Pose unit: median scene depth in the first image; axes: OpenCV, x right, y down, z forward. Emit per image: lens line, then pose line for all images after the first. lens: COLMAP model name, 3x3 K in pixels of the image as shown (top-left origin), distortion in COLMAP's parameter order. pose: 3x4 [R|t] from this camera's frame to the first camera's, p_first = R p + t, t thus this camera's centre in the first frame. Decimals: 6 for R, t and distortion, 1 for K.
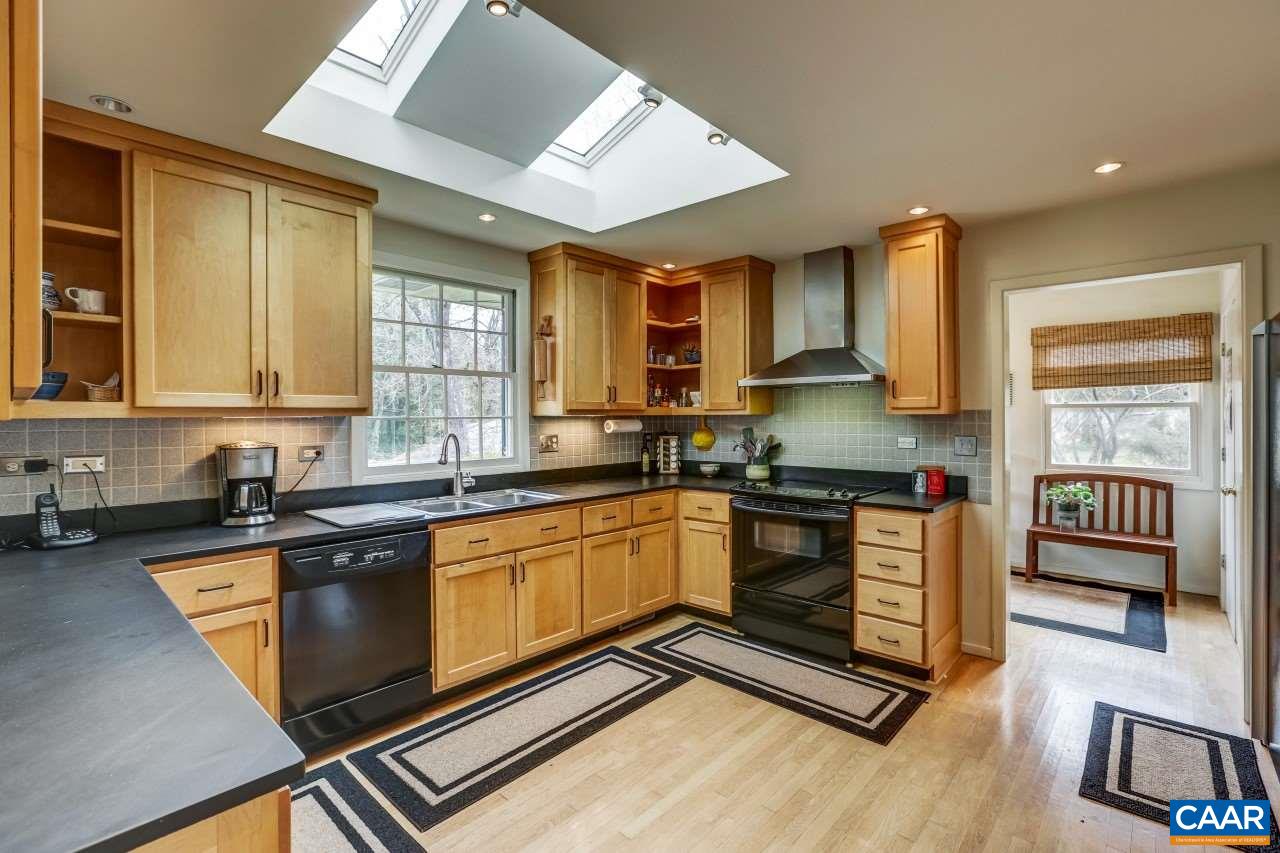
lens RADIAL K [[579.4, 0, 640.0], [0, 579.4, 426.5], [0, 0, 1]] dist [-0.027140, -0.000075]
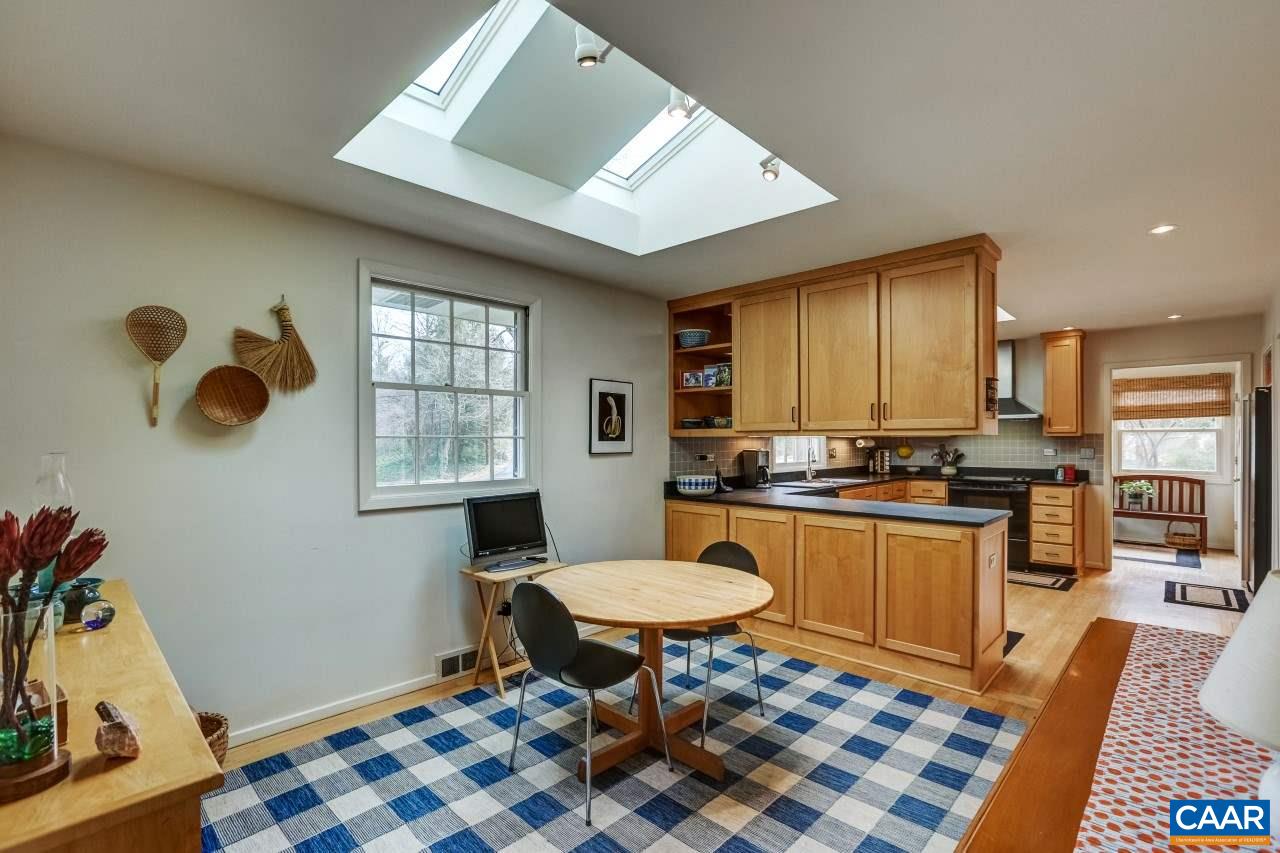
lens RADIAL K [[619.3, 0, 641.3], [0, 619.3, 450.5], [0, 0, 1]] dist [-0.000677, 0.000120]
pose [[0.999897, 0.002369, 0.014154, -0.640652], [-0.002431, 0.999988, 0.004365, 0.014188], [-0.014144, -0.004399, 0.999890, -0.689997]]
